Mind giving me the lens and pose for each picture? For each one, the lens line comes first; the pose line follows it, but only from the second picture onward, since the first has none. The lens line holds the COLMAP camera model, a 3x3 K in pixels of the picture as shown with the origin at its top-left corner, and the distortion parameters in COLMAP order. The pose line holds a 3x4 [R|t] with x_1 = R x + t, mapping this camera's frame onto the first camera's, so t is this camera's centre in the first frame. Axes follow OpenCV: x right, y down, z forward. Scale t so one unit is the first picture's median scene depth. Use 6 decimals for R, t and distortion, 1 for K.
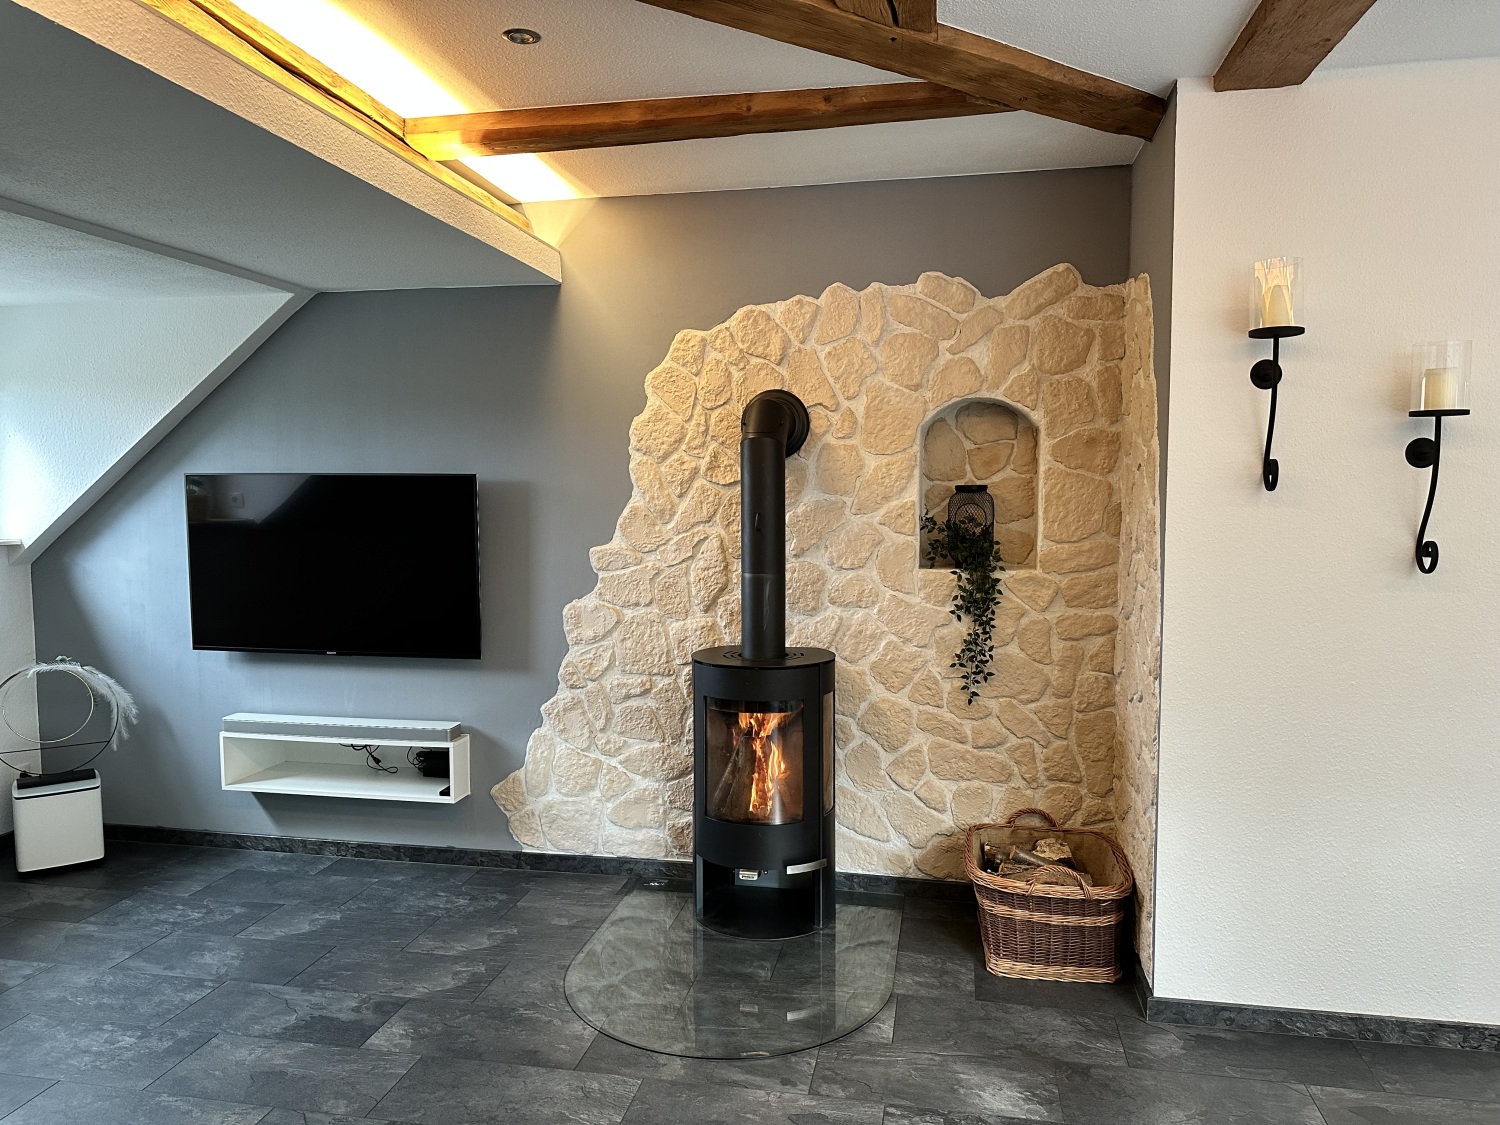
lens RADIAL K [[1049.0, 0, 750.0], [0, 1049.0, 562.5], [0, 0, 1]] dist [0.139329, -0.190024]
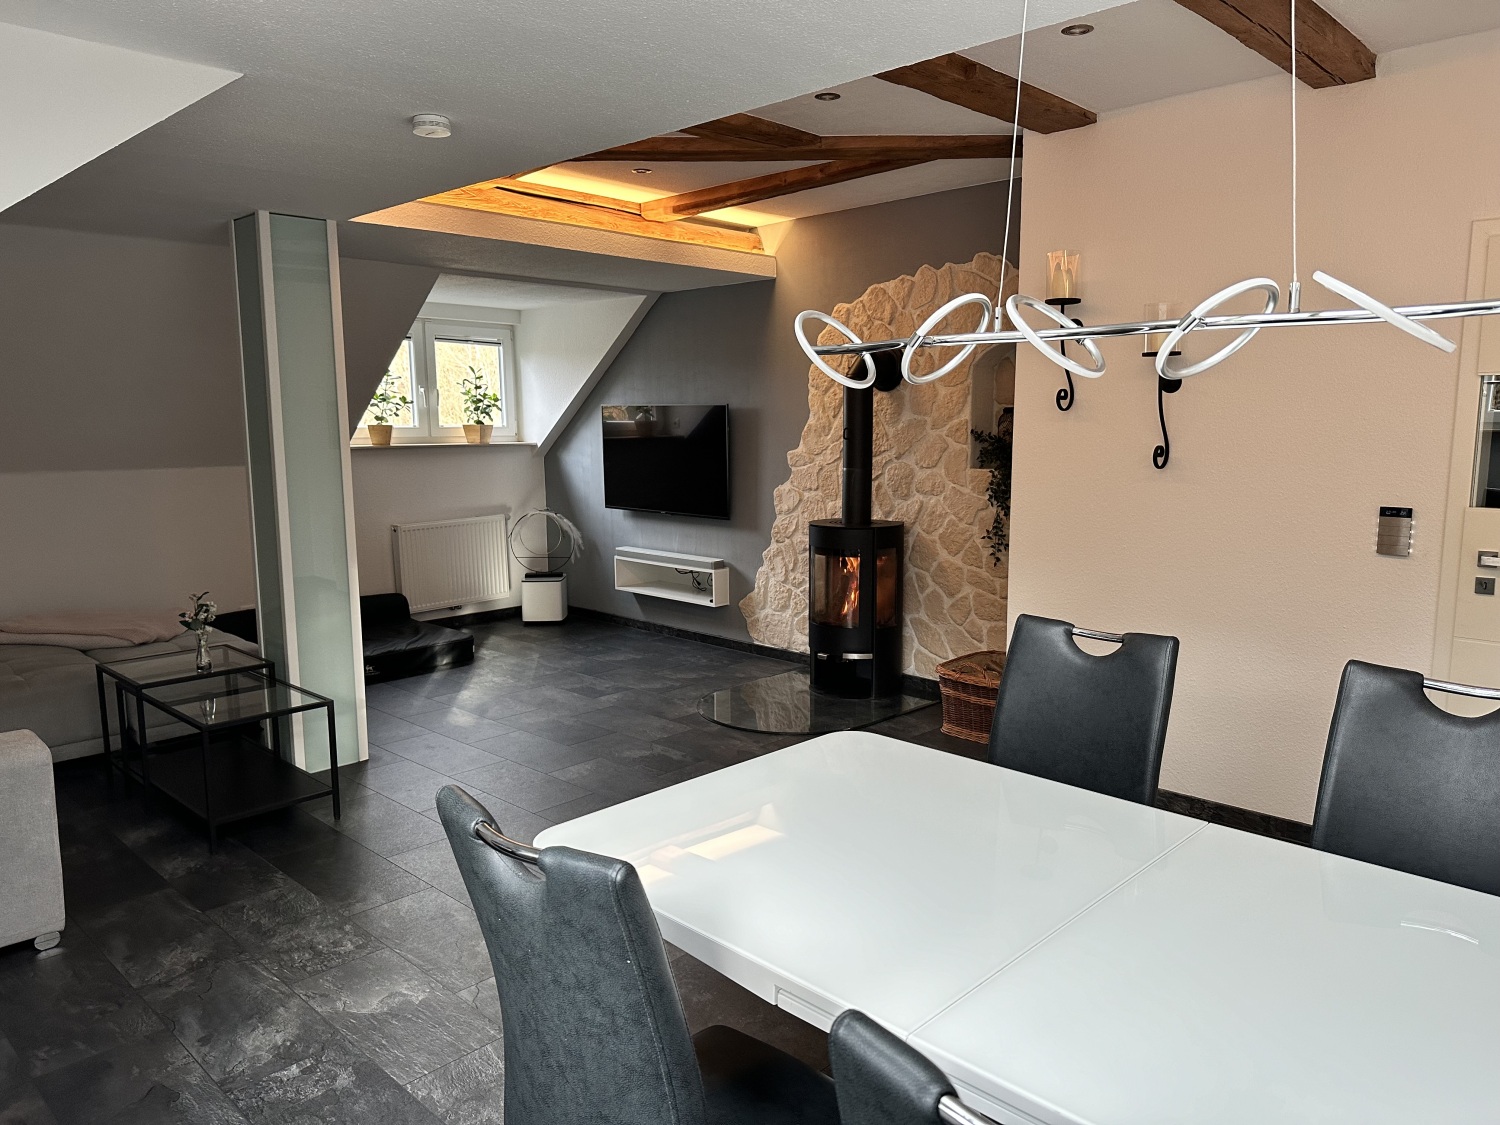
lens RADIAL K [[1052.3, 0, 750.0], [0, 1052.3, 562.5], [0, 0, 1]] dist [0.131058, -0.000446]
pose [[0.838999, 0.072717, -0.539252, 0.672146], [-0.033711, 0.996073, 0.081870, 0.024719], [0.543087, -0.050510, 0.838156, -0.341320]]
